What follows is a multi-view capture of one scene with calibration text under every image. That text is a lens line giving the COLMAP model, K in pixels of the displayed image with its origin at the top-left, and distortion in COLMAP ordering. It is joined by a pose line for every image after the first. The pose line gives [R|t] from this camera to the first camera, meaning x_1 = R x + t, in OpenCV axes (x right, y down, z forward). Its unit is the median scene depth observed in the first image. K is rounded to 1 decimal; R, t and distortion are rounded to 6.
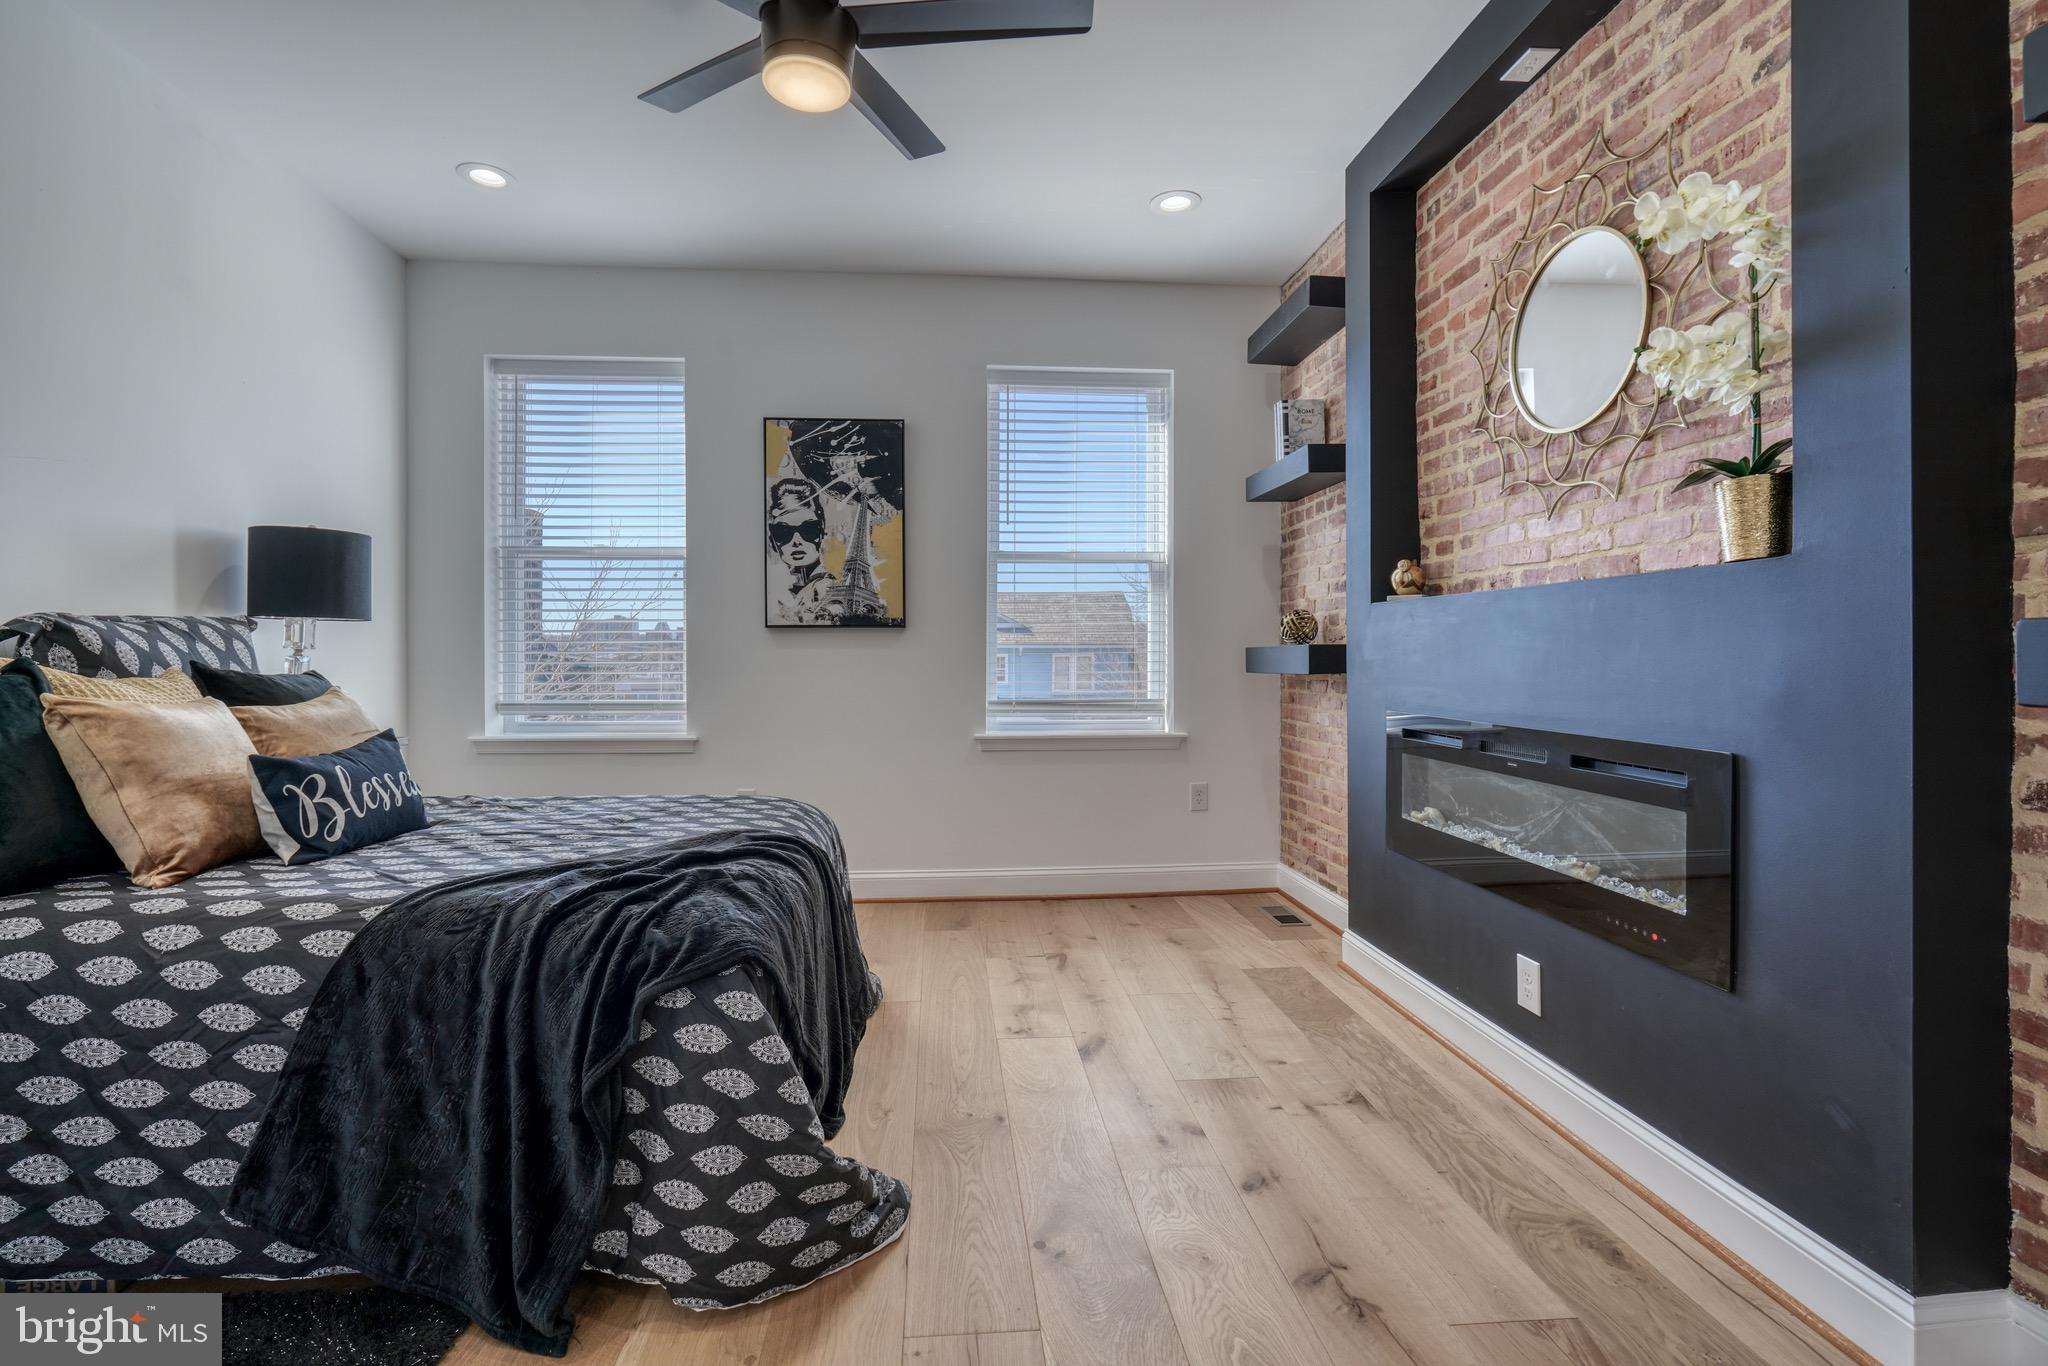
lens RADIAL K [[942.7, 0, 1004.8], [0, 942.7, 663.1], [0, 0, 1]] dist [-0.017340, 0.014837]
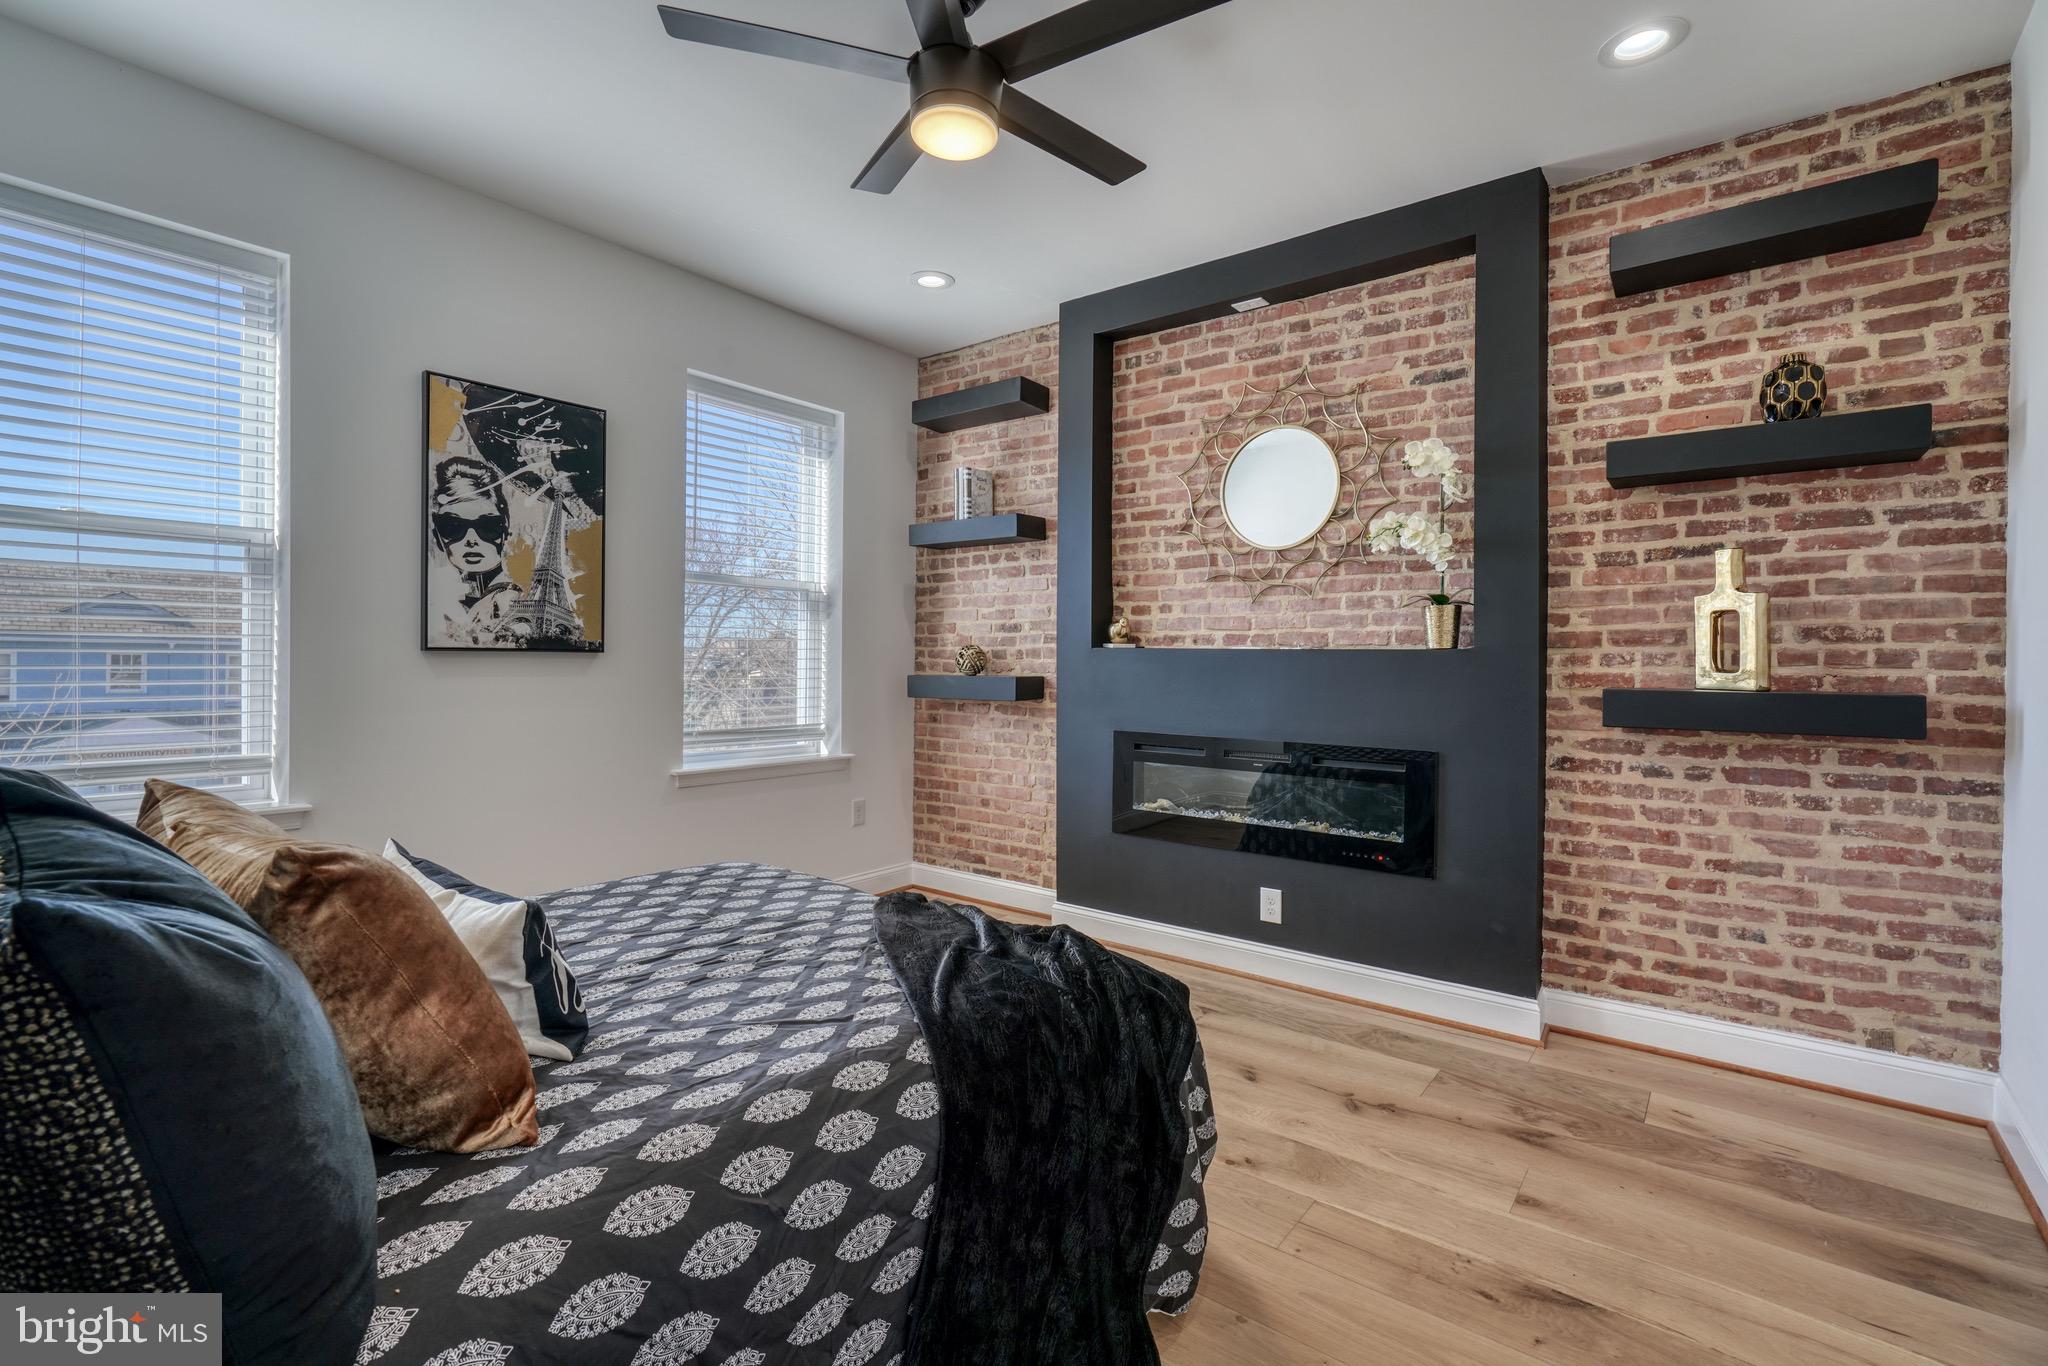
lens RADIAL K [[929.8, 0, 1024.1], [0, 929.8, 668.3], [0, 0, 1]] dist [0.000386, 0.000238]
pose [[0.680250, 0.003884, 0.732970, -0.531657], [-0.006898, 0.999976, 0.001102, -0.030538], [-0.732948, -0.005806, 0.680260, 0.160081]]
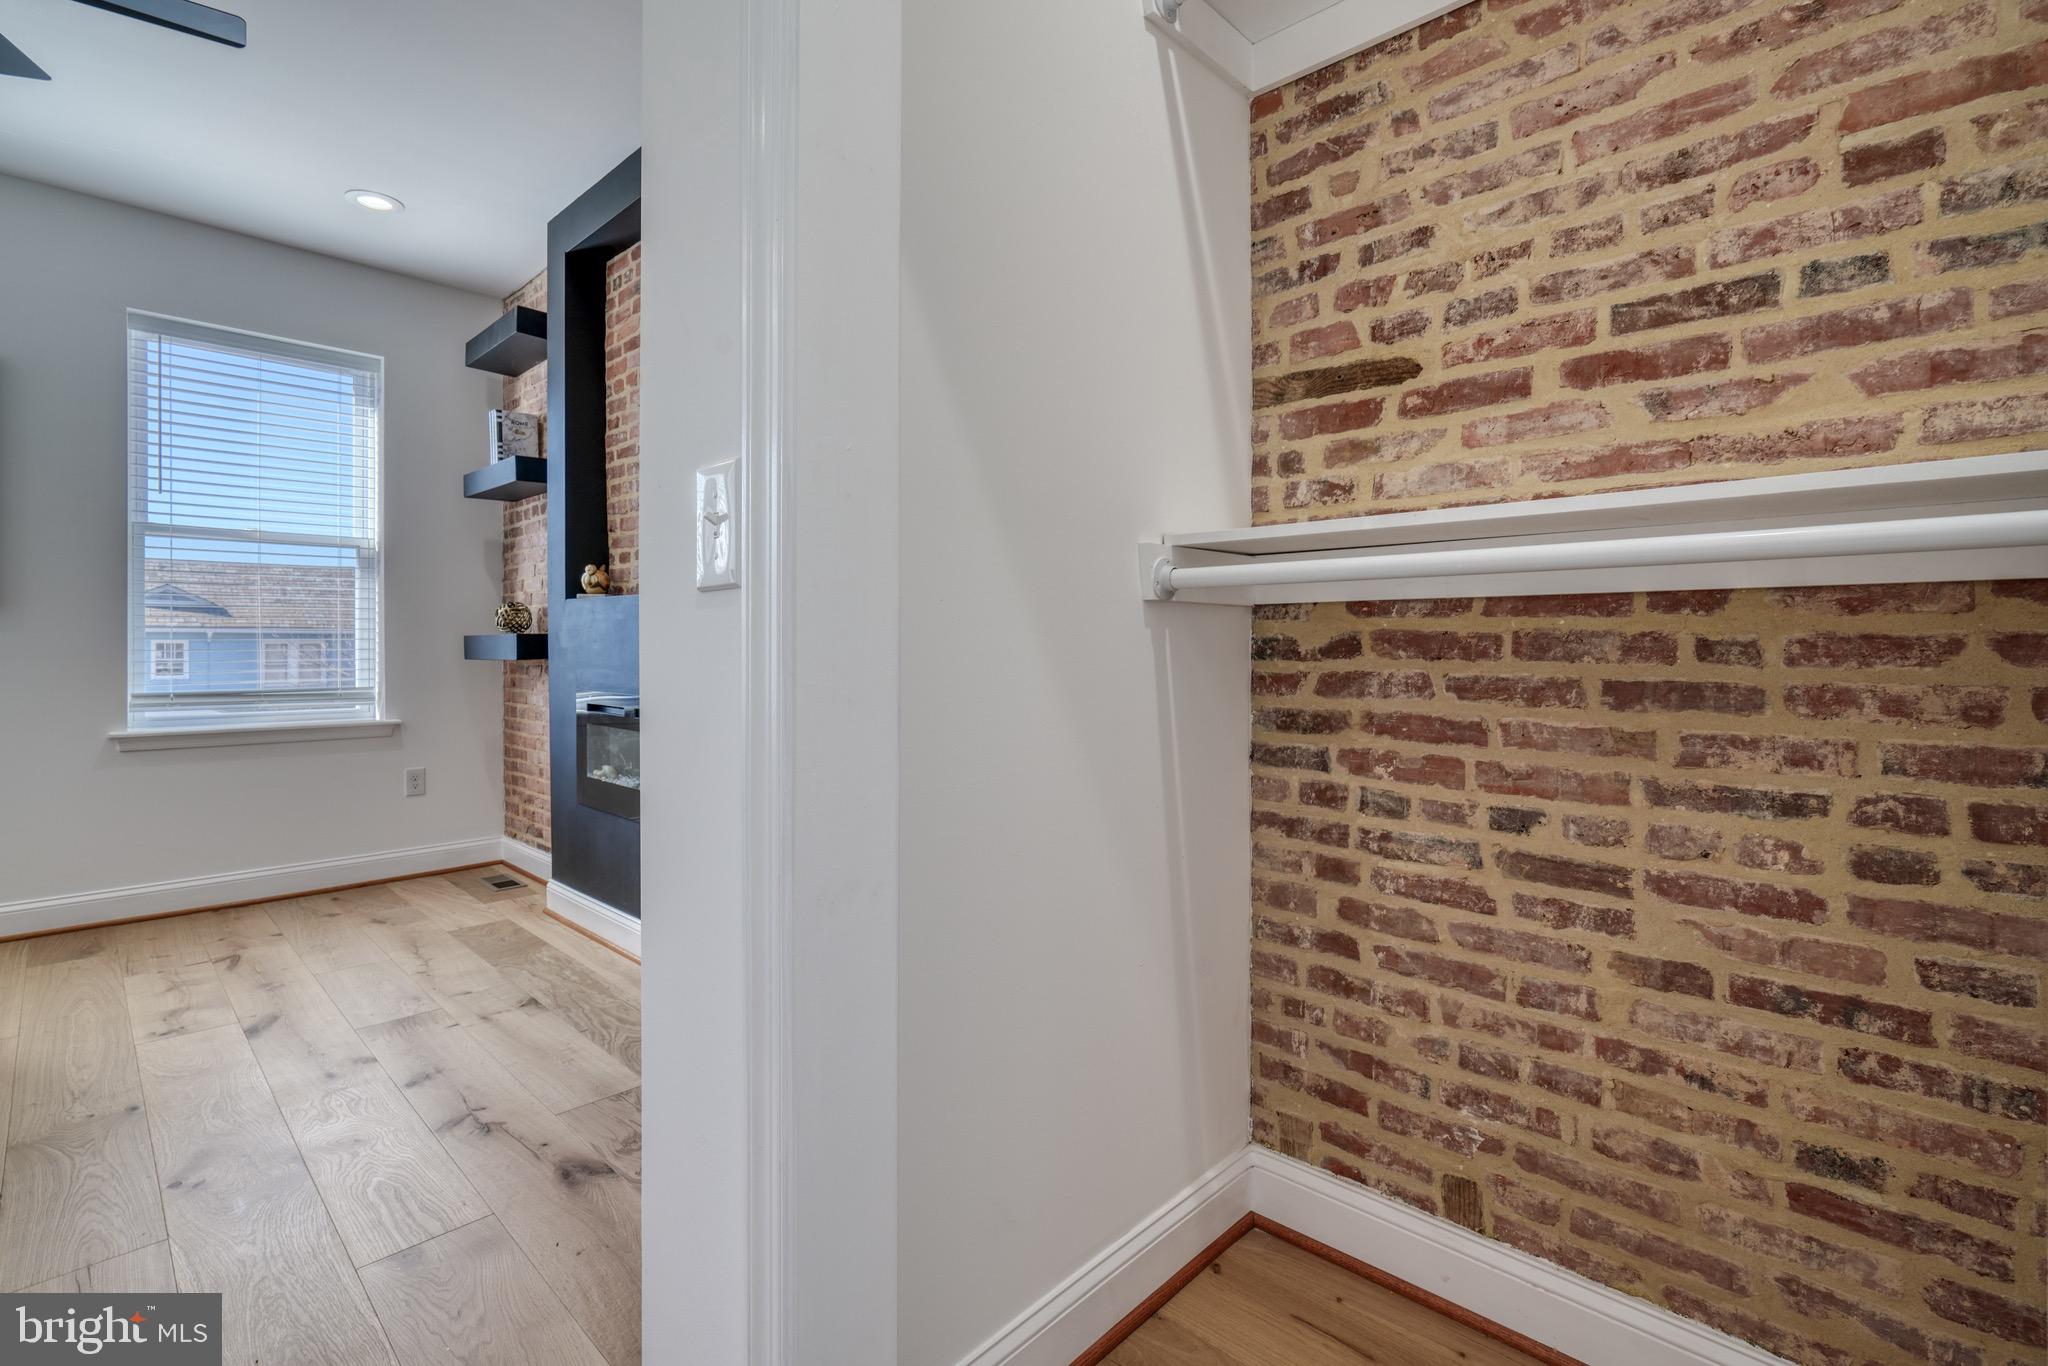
lens RADIAL K [[935.8, 0, 1022.7], [0, 935.8, 658.1], [0, 0, 1]] dist [-0.017178, 0.006330]
pose [[0.743033, -0.004944, 0.669236, 0.026251], [0.000499, 0.999977, 0.006834, 0.001954], [-0.669254, -0.004744, 0.743018, -0.221956]]
